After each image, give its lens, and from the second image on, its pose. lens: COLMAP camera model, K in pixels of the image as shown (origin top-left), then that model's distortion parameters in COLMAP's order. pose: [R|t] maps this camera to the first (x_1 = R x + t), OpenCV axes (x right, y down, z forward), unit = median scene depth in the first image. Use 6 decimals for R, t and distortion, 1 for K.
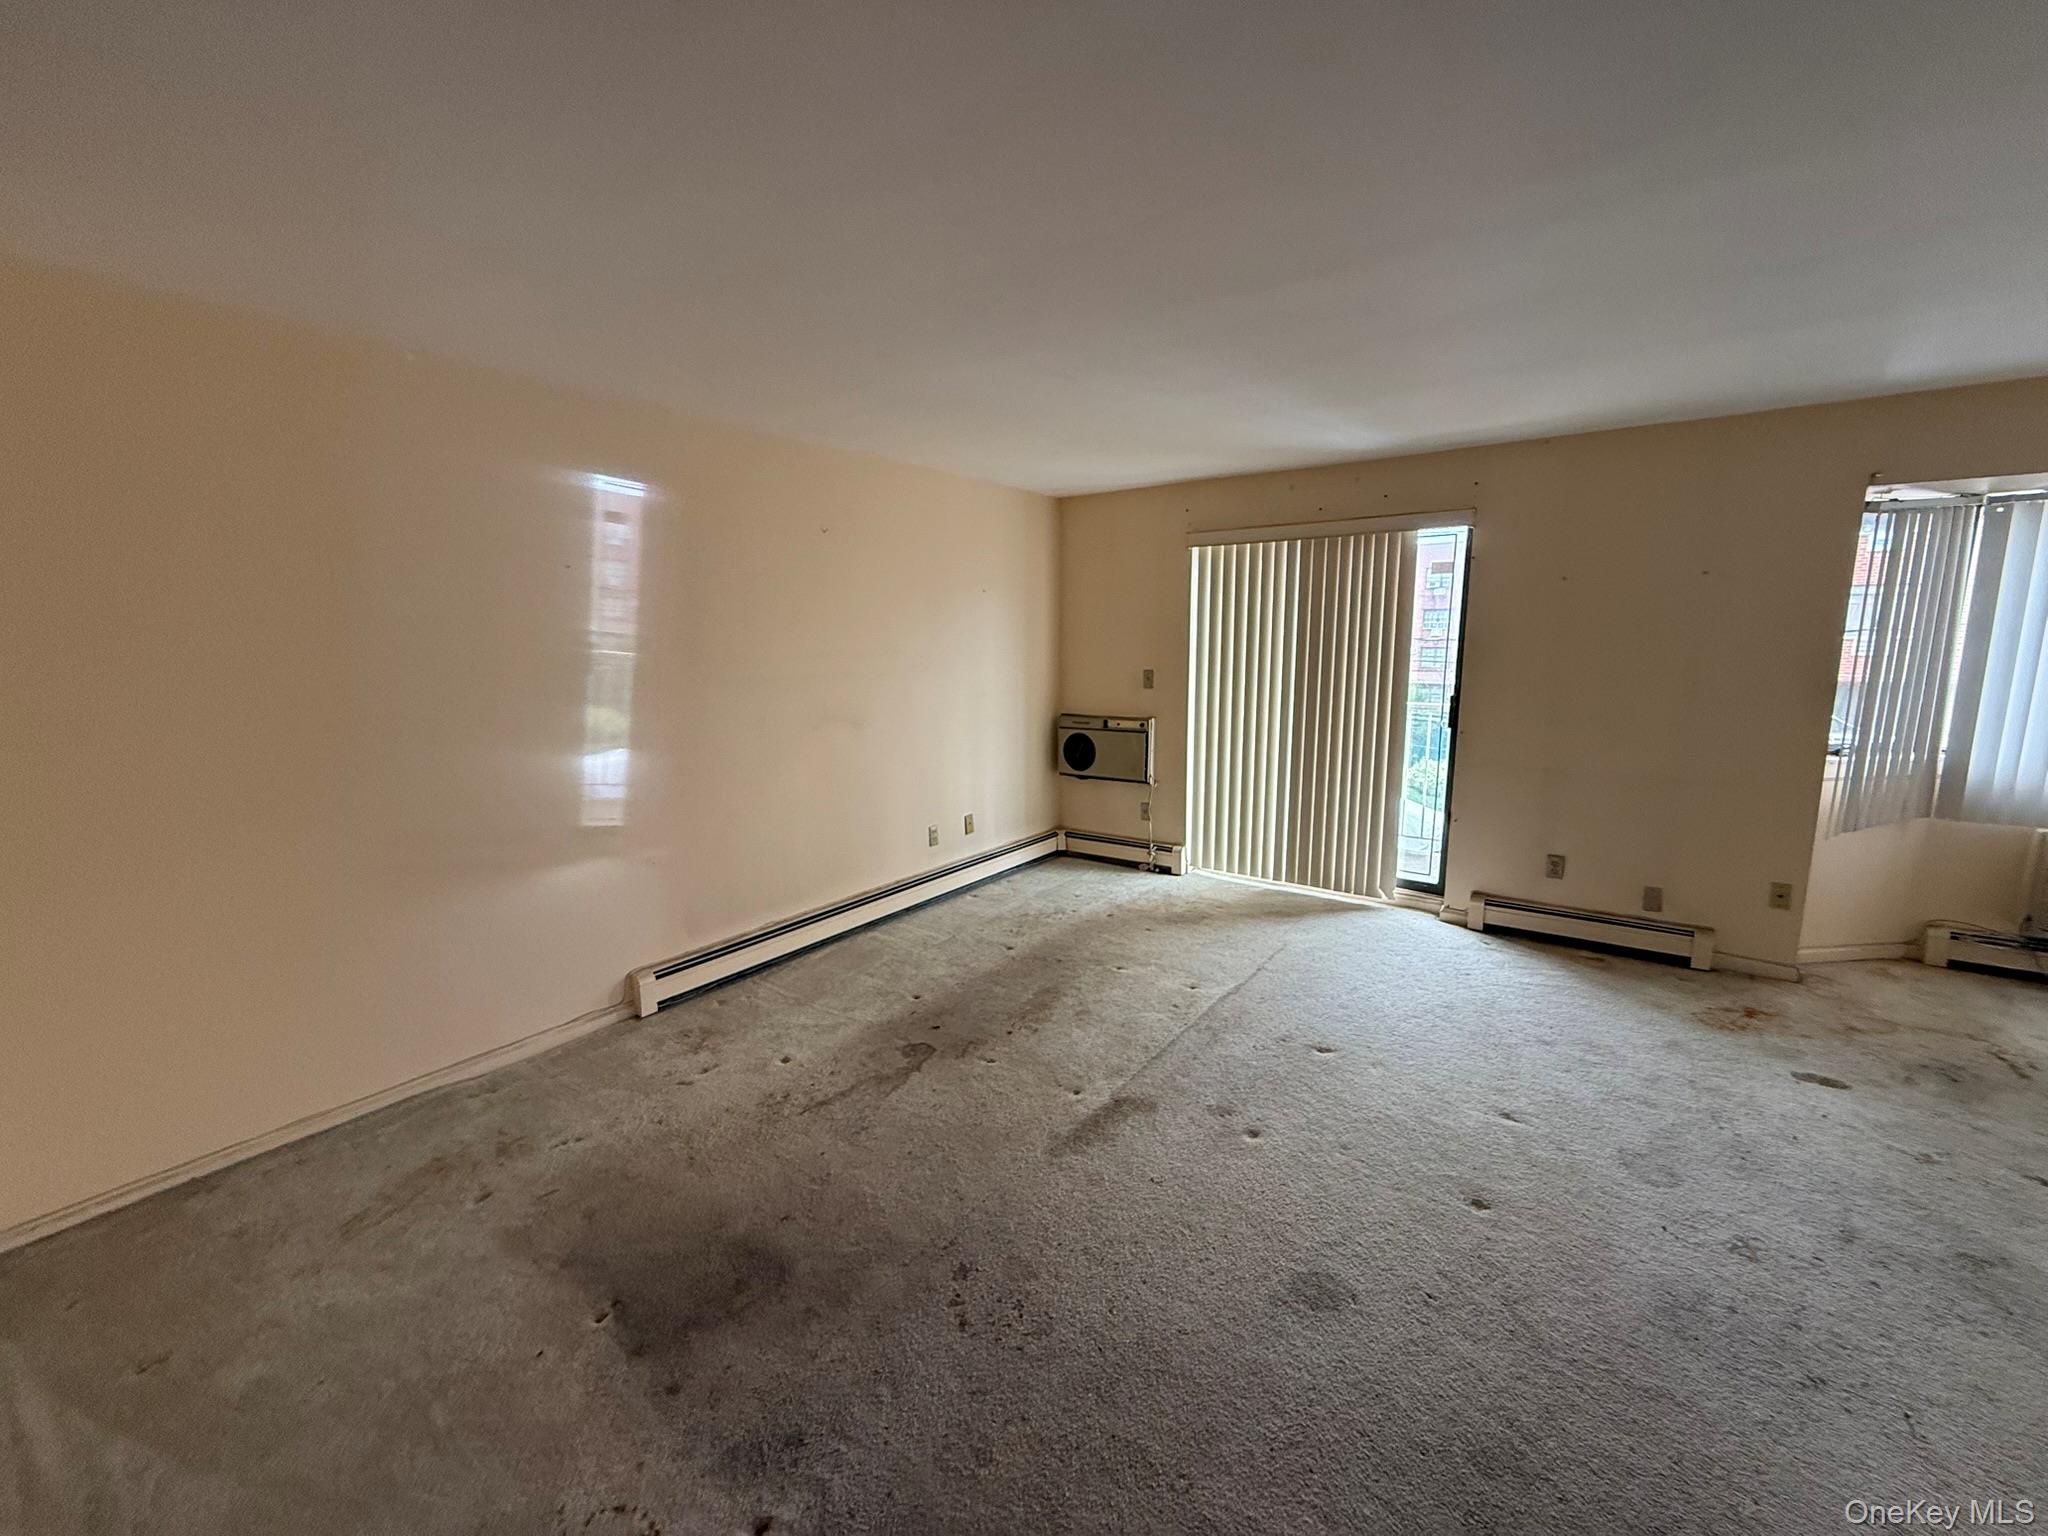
lens RADIAL K [[811.7, 0, 1018.6], [0, 811.7, 766.6], [0, 0, 1]] dist [0.000351, 0.000141]
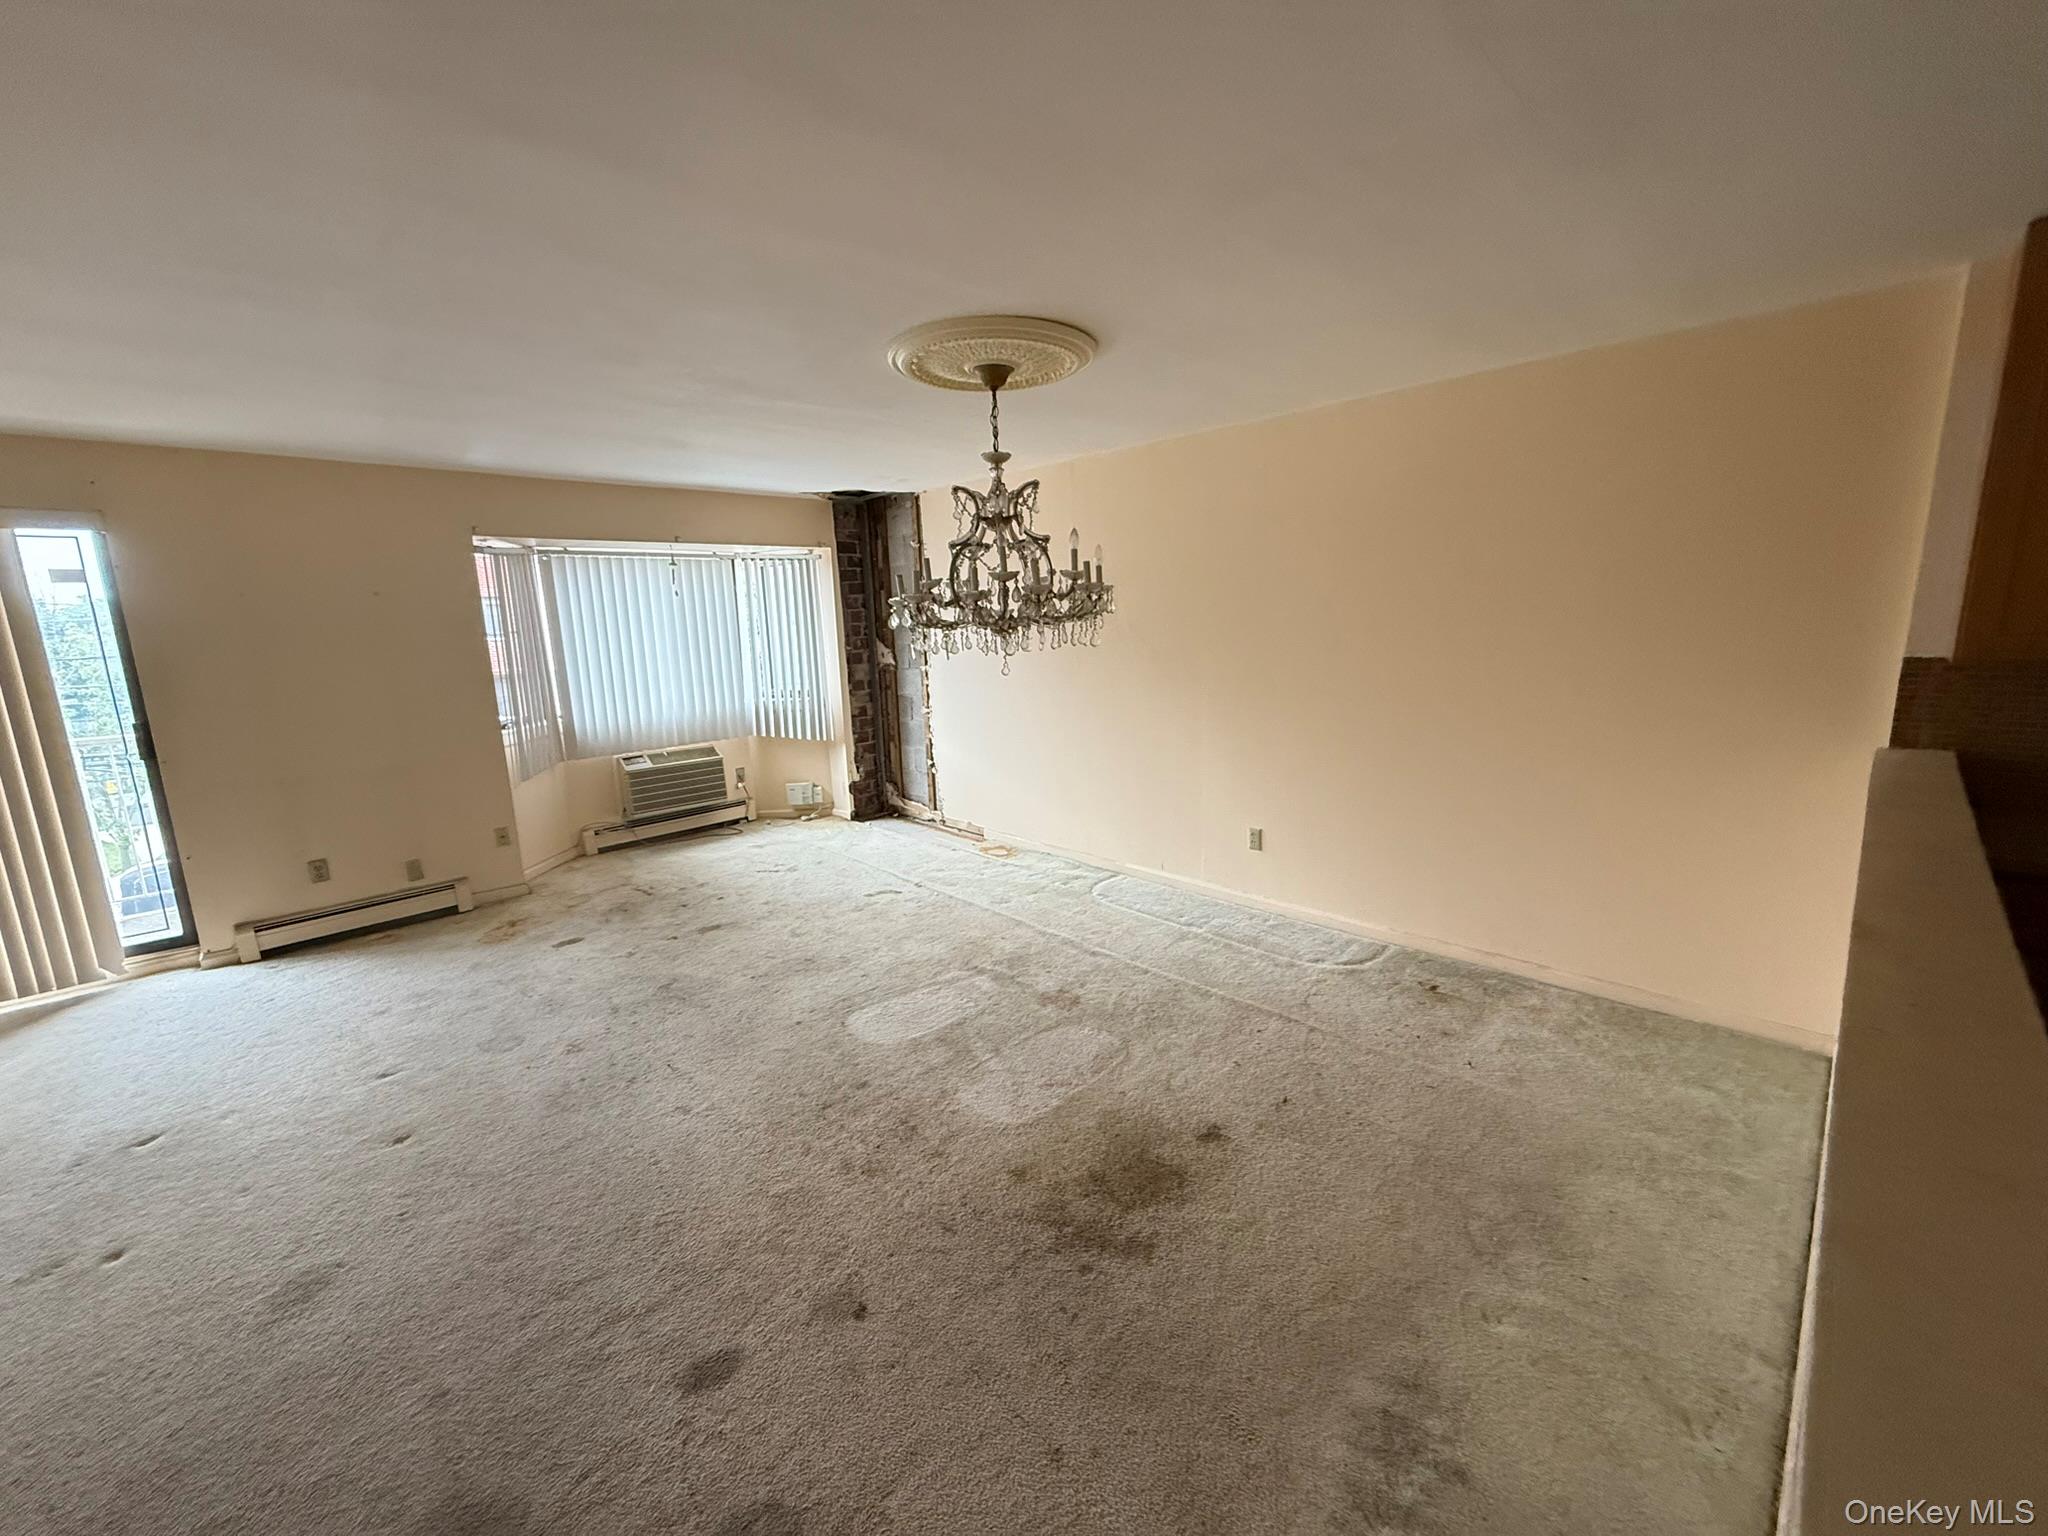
lens RADIAL K [[811.7, 0, 1018.6], [0, 811.7, 766.6], [0, 0, 1]] dist [0.000351, 0.000141]
pose [[0.167360, -0.179740, 0.969373, -0.204406], [0.186983, 0.971182, 0.147793, 0.008122], [-0.968002, 0.156522, 0.196146, -0.110278]]
